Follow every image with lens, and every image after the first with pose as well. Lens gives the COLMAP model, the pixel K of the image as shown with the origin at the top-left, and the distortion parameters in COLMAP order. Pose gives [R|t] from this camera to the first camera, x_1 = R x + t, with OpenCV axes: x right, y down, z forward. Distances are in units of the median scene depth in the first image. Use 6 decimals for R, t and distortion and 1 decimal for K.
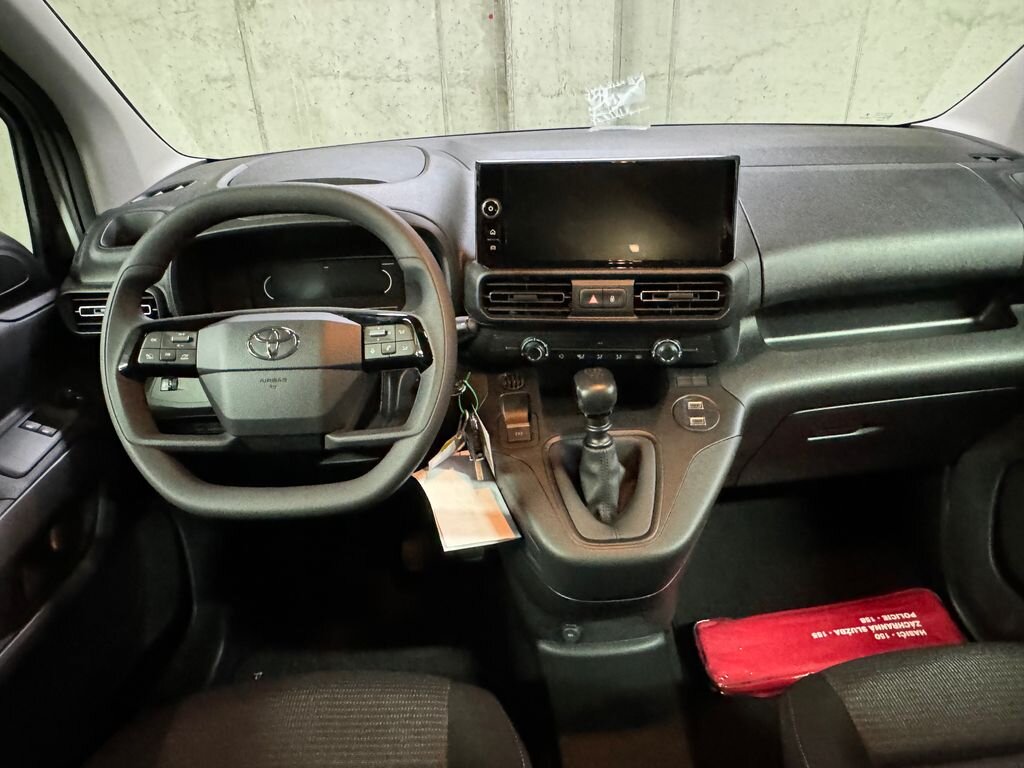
lens RADIAL K [[684.9, 0, 512.6], [0, 684.9, 385.5], [0, 0, 1]] dist [-0.001790, -0.000848]
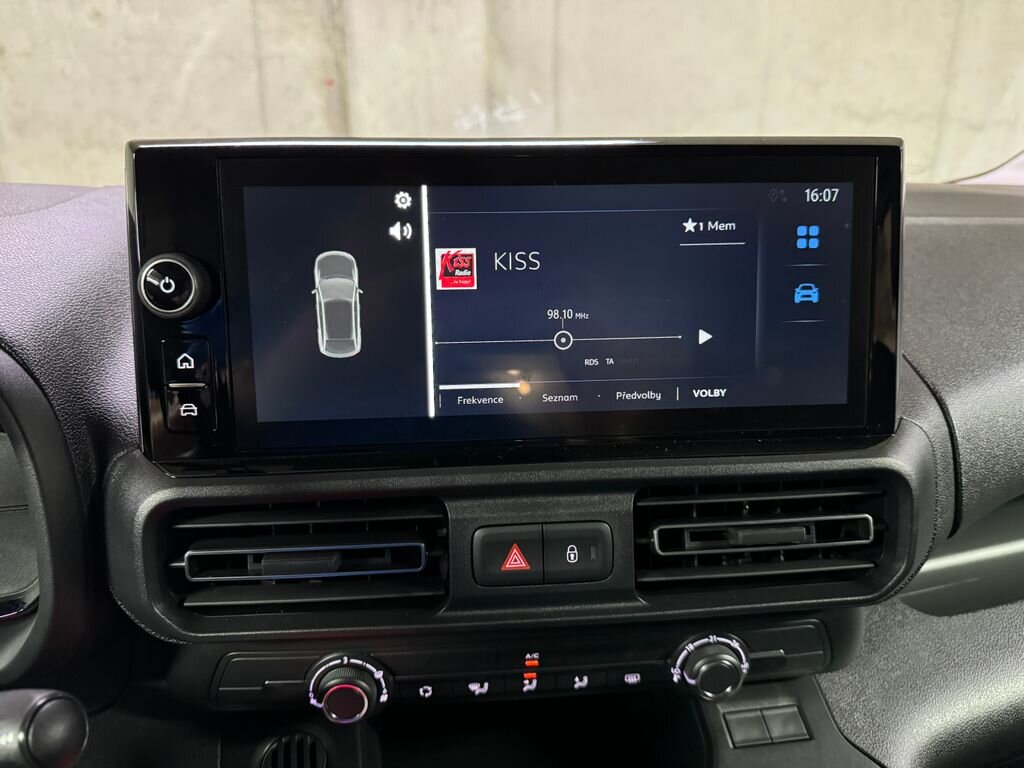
lens RADIAL K [[732.5, 0, 507.3], [0, 732.5, 383.3], [0, 0, 1]] dist [-0.007150, -0.003989]
pose [[0.984938, -0.024645, 0.171141, 0.016963], [0.052488, 0.985700, -0.160128, -0.045456], [-0.164747, 0.166699, 0.972147, 0.193859]]
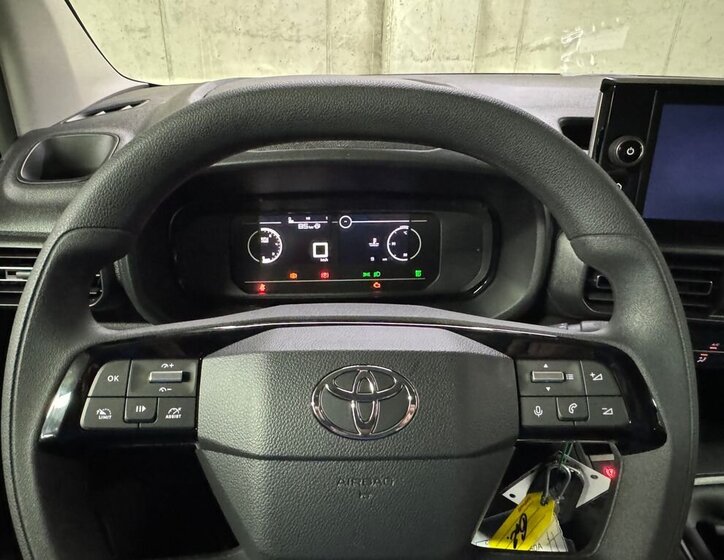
lens RADIAL K [[506.3, 0, 340.0], [0, 506.3, 275.8], [0, 0, 1]] dist [0.000381, -0.010842]
pose [[0.998842, 0.041830, 0.023757, -0.090641], [-0.041390, 0.998968, -0.018718, -0.034767], [-0.024515, 0.017713, 0.999543, 0.152432]]
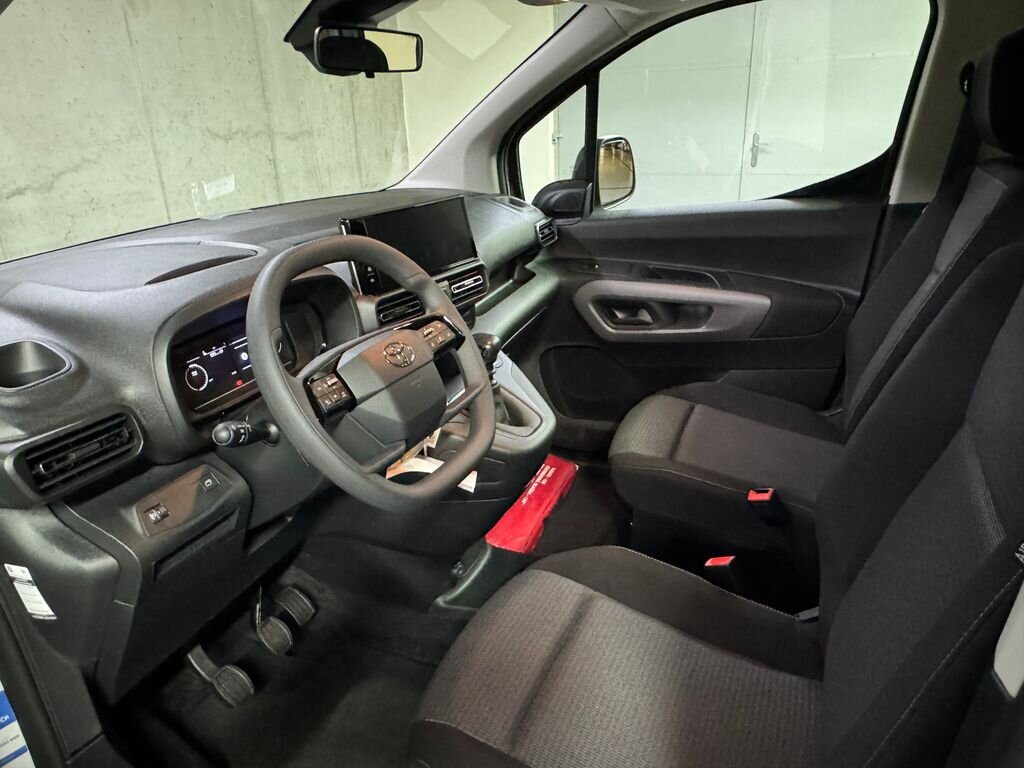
lens RADIAL K [[684.9, 0, 511.3], [0, 684.9, 382.4], [0, 0, 1]] dist [-0.001790, -0.000848]
pose [[0.460608, -0.317562, 0.828852, -0.311878], [0.444652, 0.890739, 0.094172, -0.010337], [-0.768196, 0.325175, 0.551486, 0.043188]]
